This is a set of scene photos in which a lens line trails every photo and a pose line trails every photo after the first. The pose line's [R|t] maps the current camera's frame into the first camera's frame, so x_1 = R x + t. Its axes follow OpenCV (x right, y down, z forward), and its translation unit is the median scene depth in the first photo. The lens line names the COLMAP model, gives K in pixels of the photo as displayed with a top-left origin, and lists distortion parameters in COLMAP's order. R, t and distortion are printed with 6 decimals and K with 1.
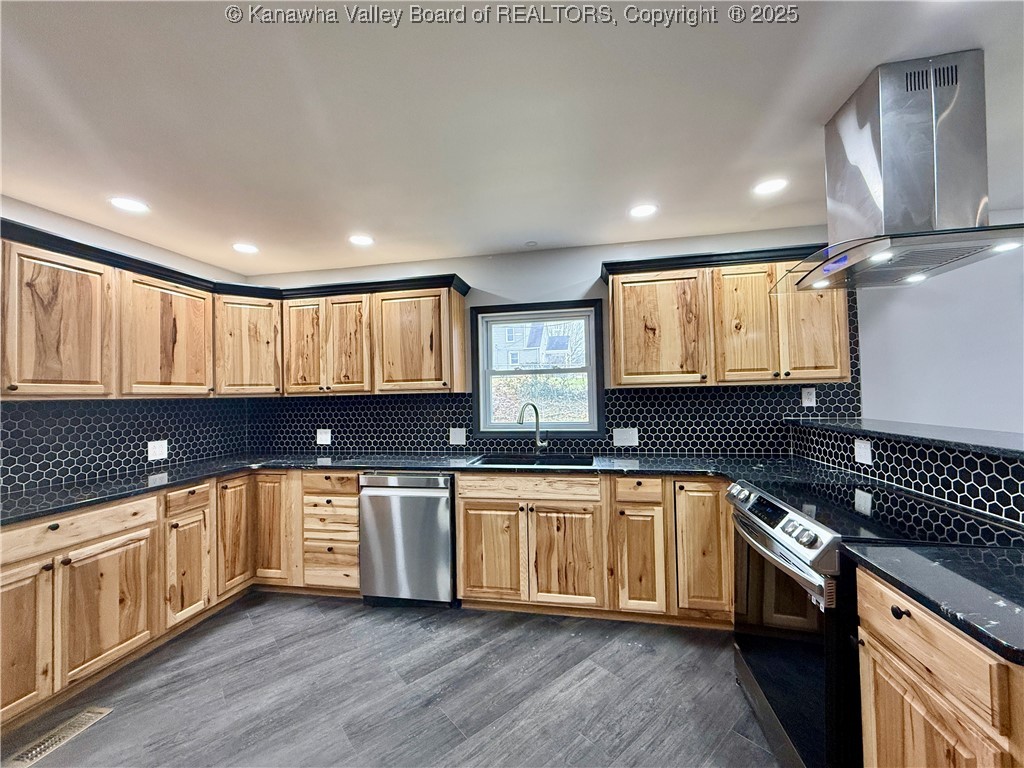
lens RADIAL K [[405.6, 0, 509.7], [0, 405.6, 384.3], [0, 0, 1]] dist [0.001920, 0.000321]
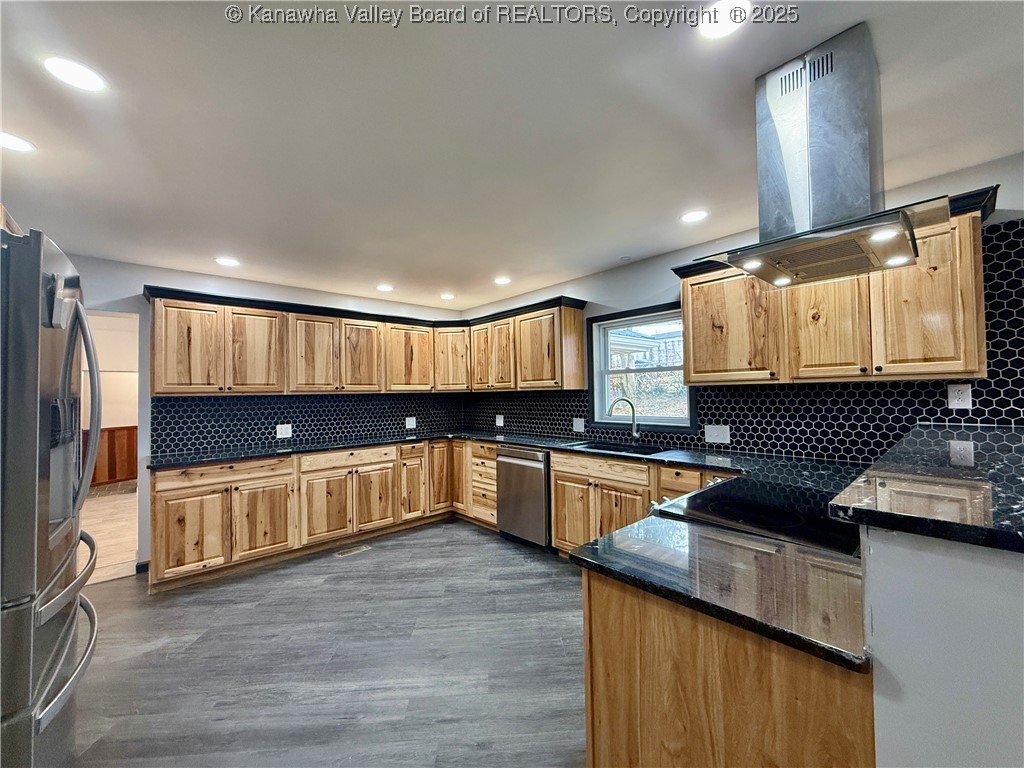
lens RADIAL K [[405.6, 0, 514.1], [0, 405.6, 385.0], [0, 0, 1]] dist [0.001920, 0.000321]
pose [[0.800380, -0.004862, -0.599473, 0.548507], [0.015798, 0.999791, 0.012983, -0.013833], [0.599285, -0.019862, 0.800289, -0.114447]]
